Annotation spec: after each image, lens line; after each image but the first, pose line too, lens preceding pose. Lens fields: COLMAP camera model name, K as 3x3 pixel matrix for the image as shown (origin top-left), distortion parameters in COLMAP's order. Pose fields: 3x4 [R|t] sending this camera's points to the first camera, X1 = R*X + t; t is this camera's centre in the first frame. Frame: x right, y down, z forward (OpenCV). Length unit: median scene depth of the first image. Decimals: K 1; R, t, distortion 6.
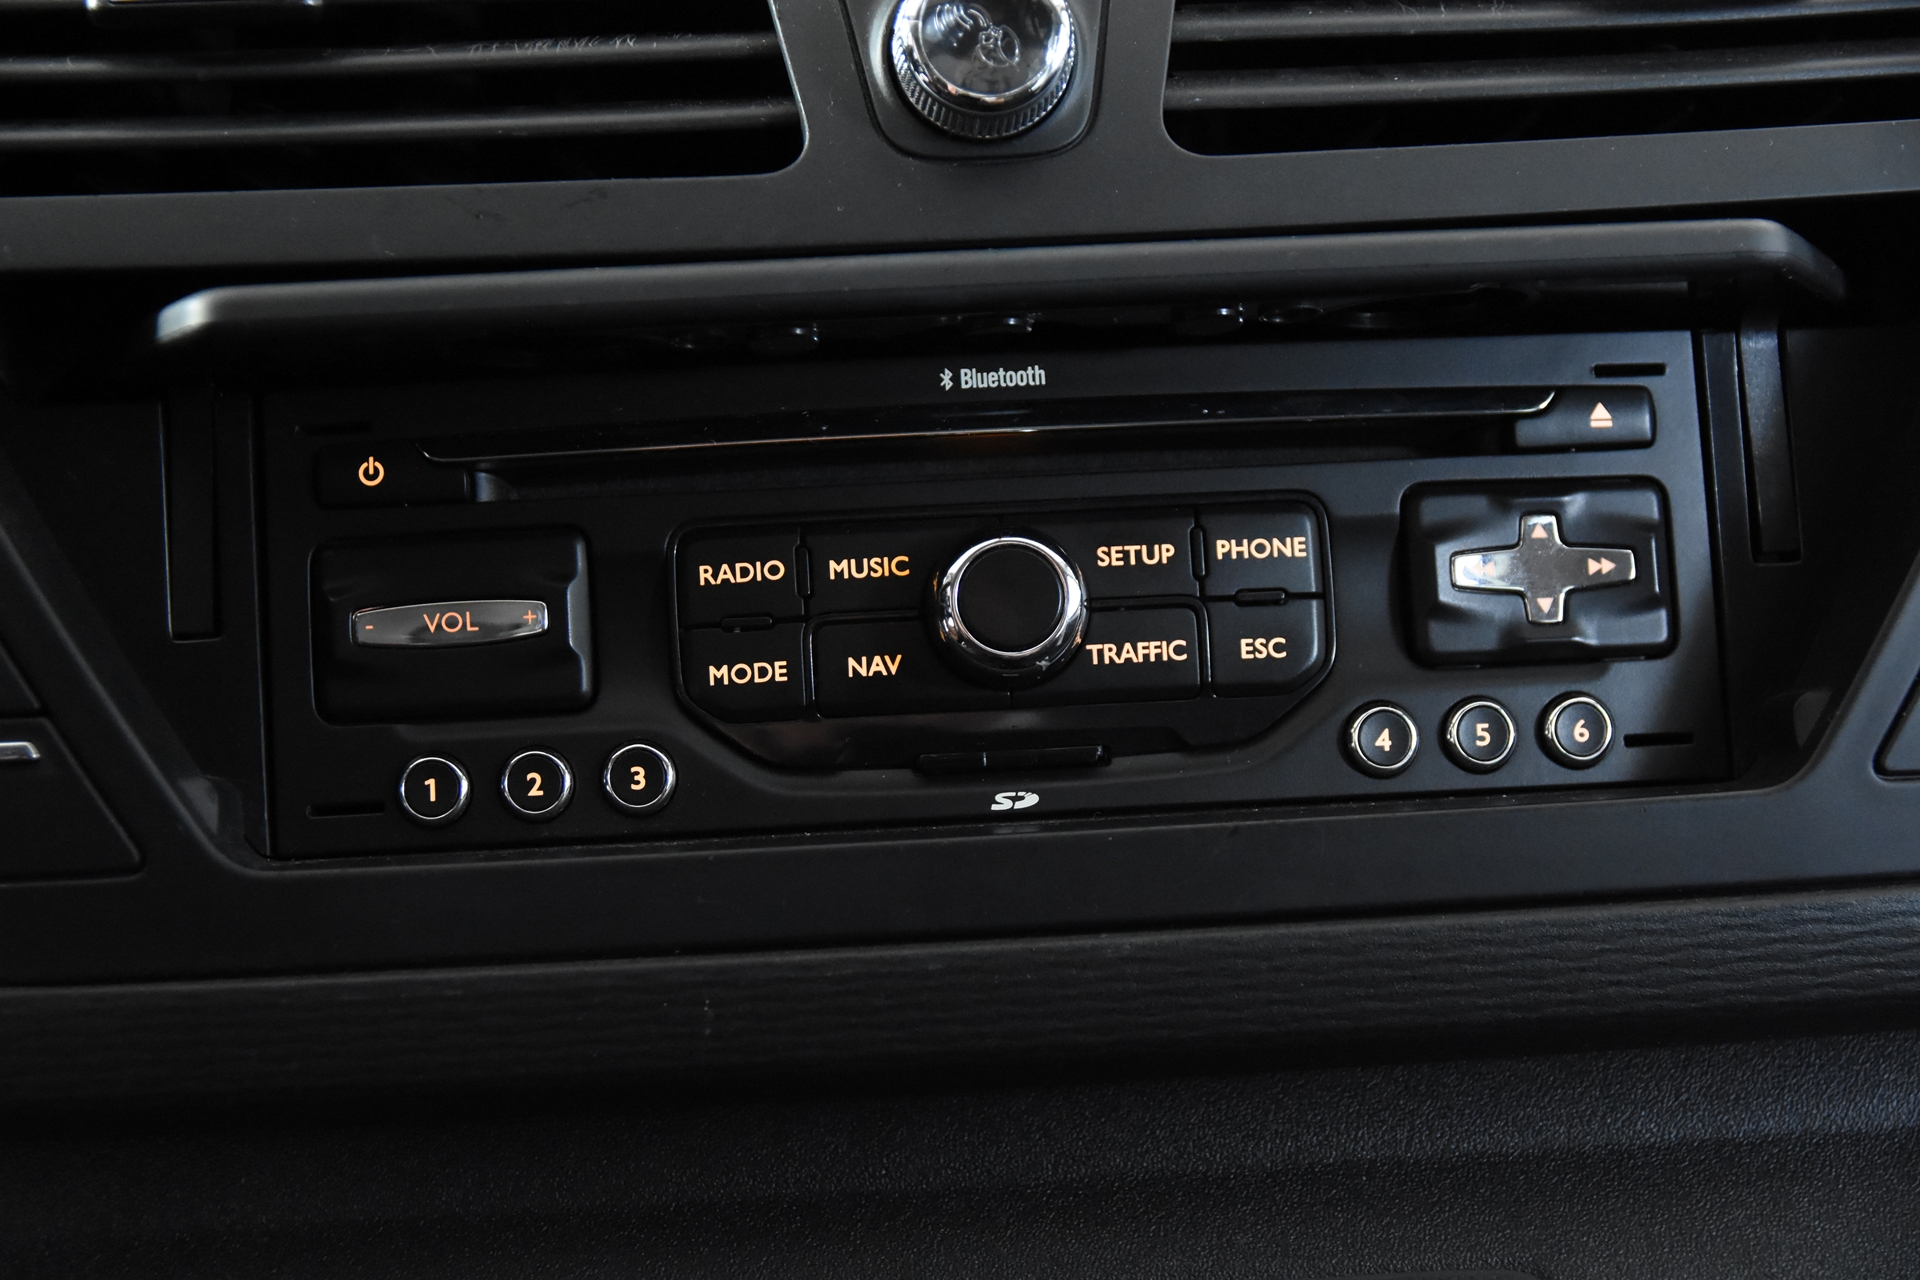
lens RADIAL K [[3128.7, 0, 956.5], [0, 3128.7, 640.0], [0, 0, 1]] dist [-0.014693, 0.000000]
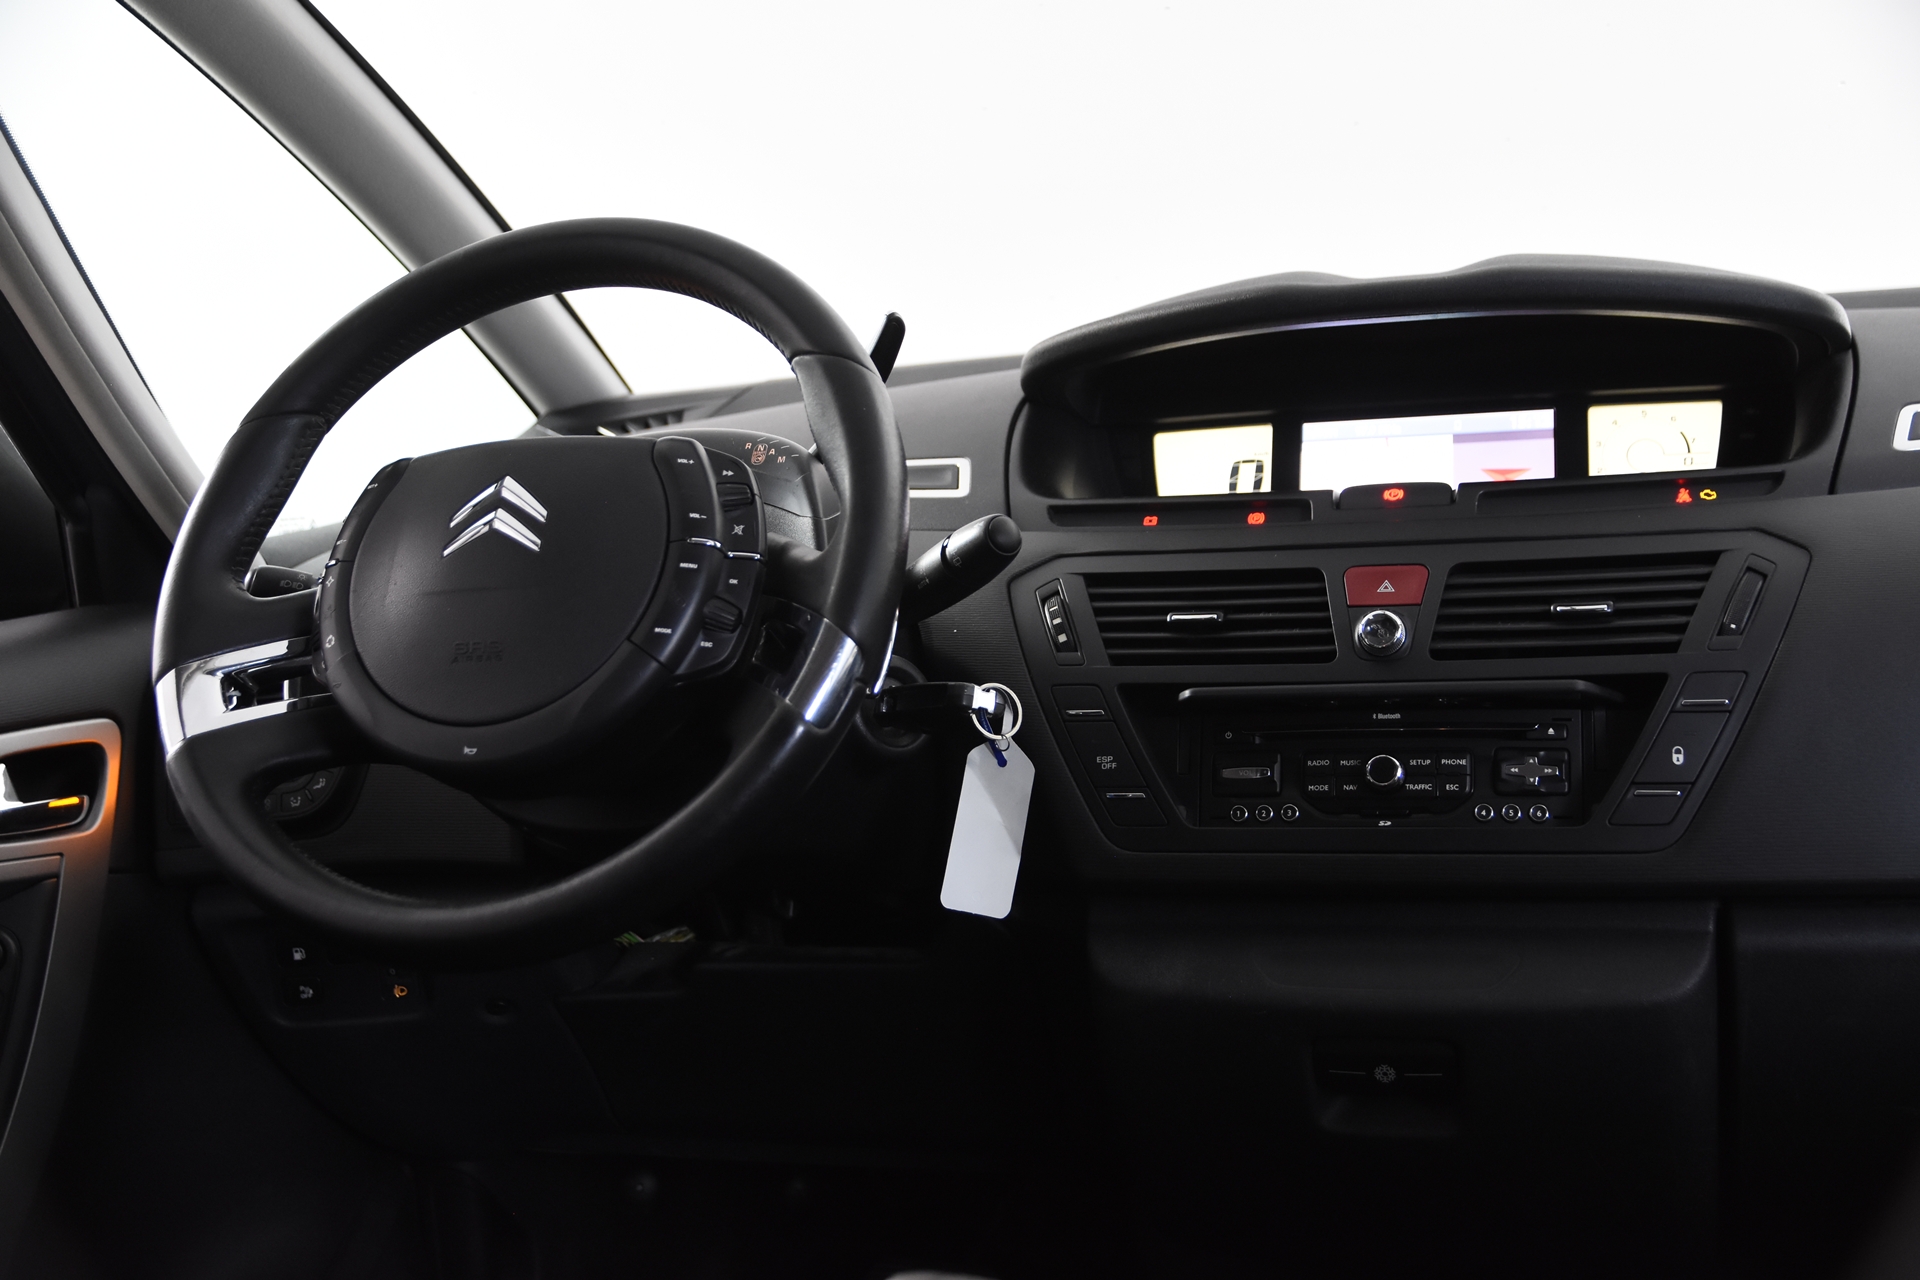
lens RADIAL K [[2171.6, 0, 968.1], [0, 2171.6, 645.0], [0, 0, 1]] dist [0.016259, 0.000000]
pose [[0.930421, 0.014834, -0.366193, 0.520586], [-0.067619, 0.988975, -0.131745, 0.221919], [0.360202, 0.147340, 0.921165, -1.705192]]
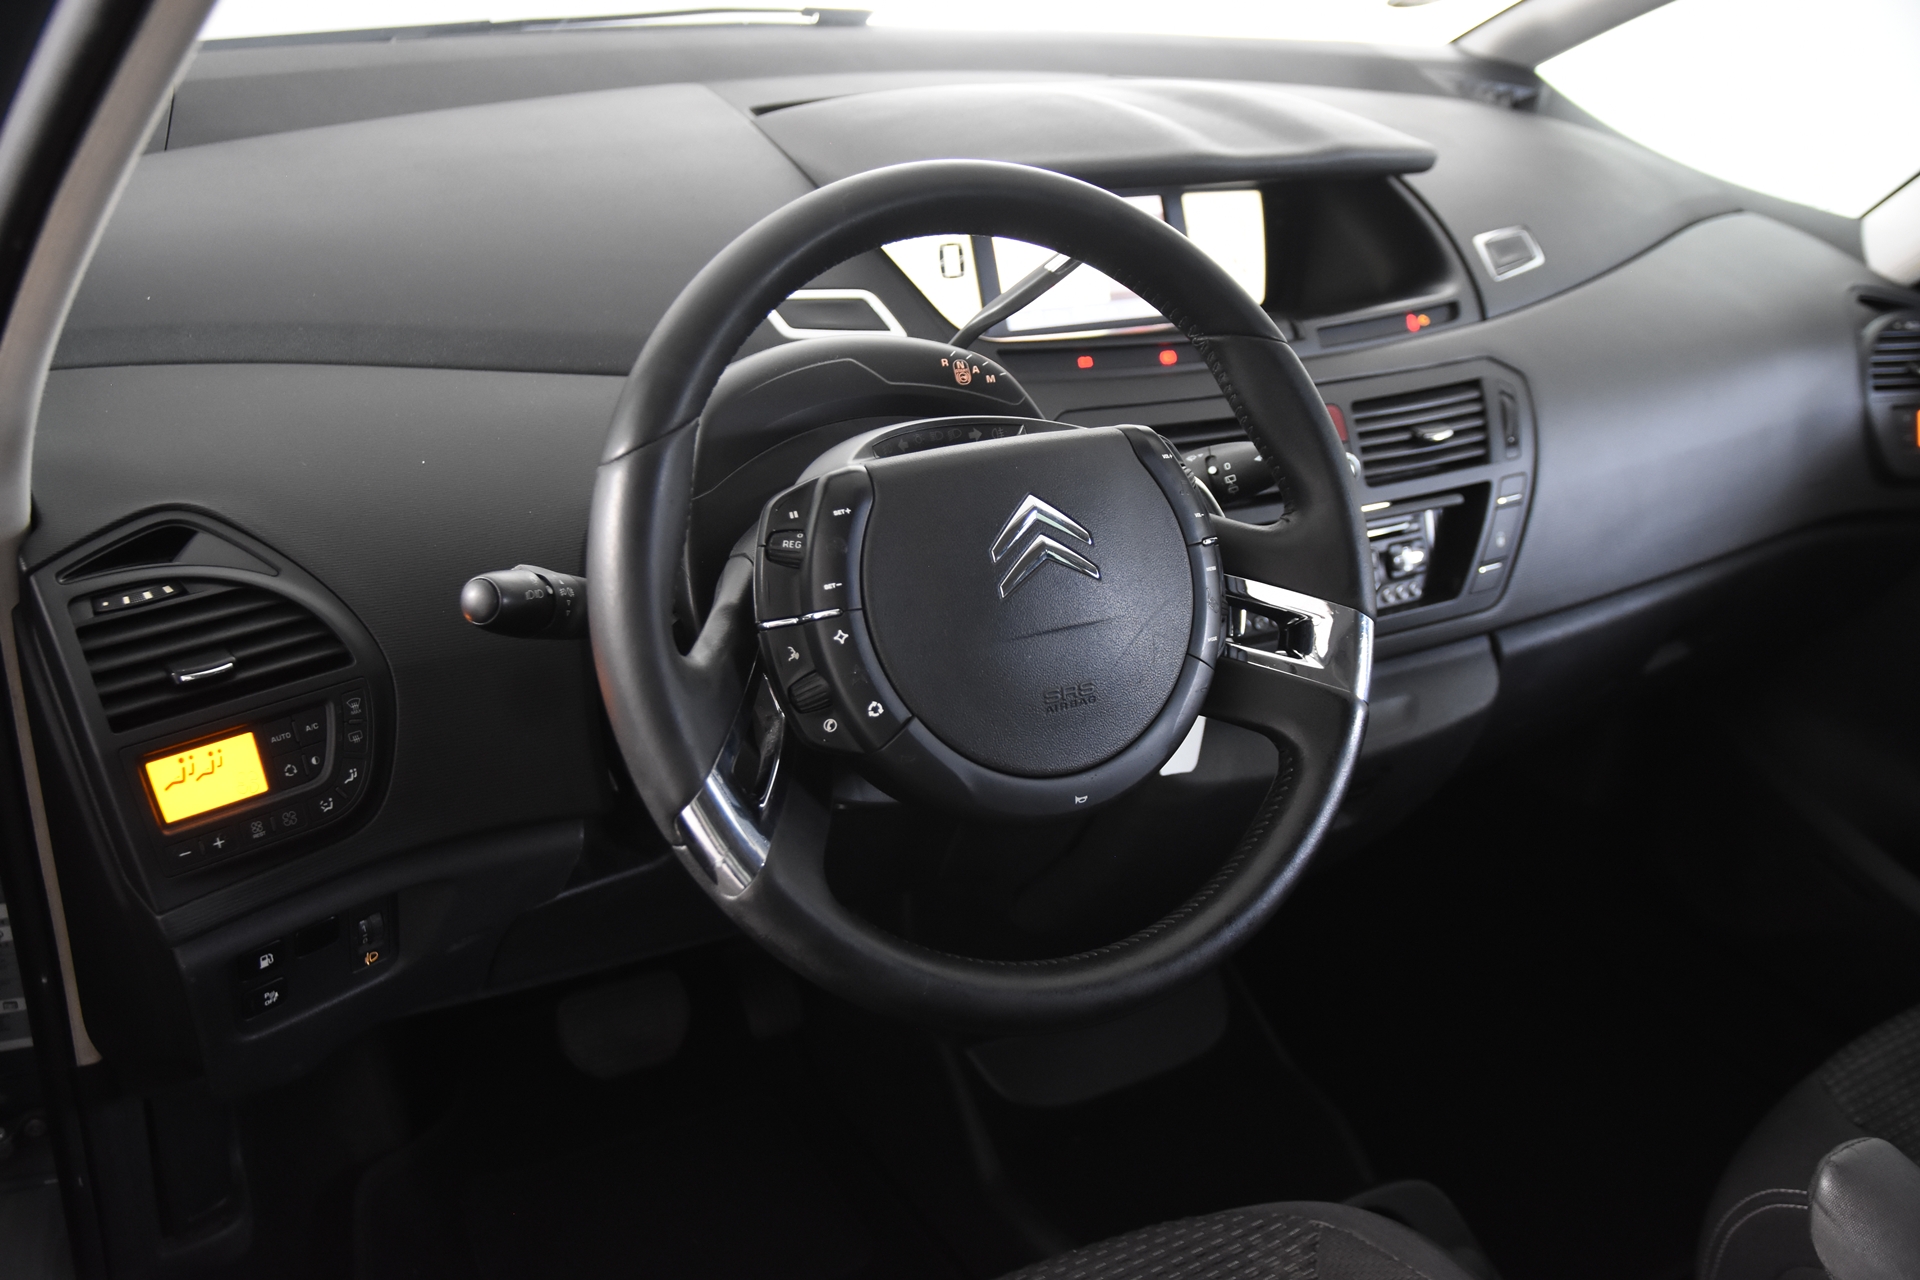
lens RADIAL K [[1841.9, 0, 960.6], [0, 1841.9, 650.6], [0, 0, 1]] dist [-0.024799, 0.000000]
pose [[0.883191, -0.113707, 0.455021, -1.856860], [0.026324, 0.980655, 0.193964, -0.481653], [-0.468274, -0.159329, 0.869099, -1.297302]]
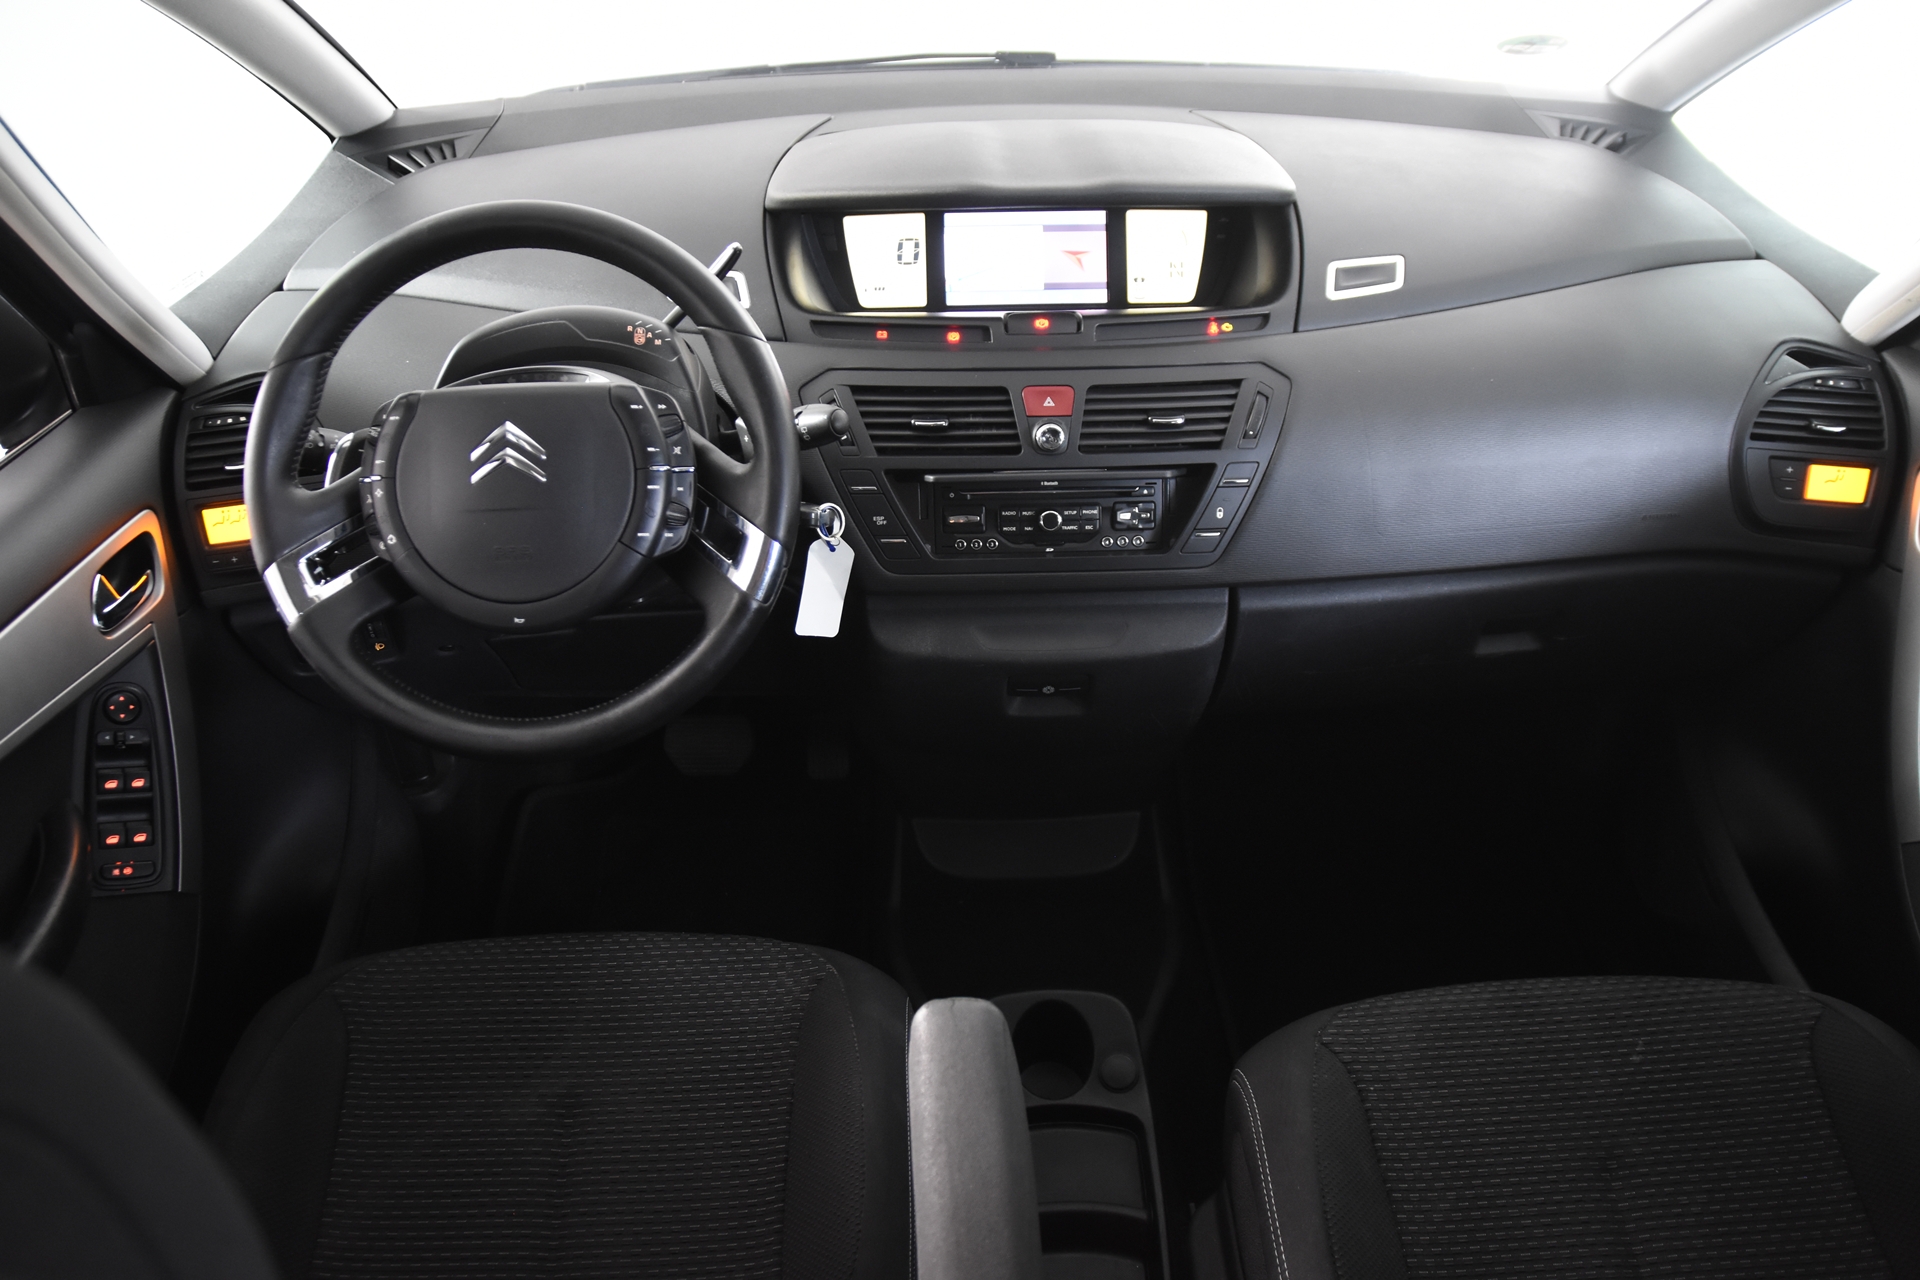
lens RADIAL K [[1434.1, 0, 964.1], [0, 1434.1, 637.6], [0, 0, 1]] dist [-0.124580, 0.087612]
pose [[0.998507, 0.045008, -0.030940, -0.058073], [-0.034497, 0.958904, 0.281625, -0.602155], [0.042344, -0.280137, 0.959026, -1.905116]]
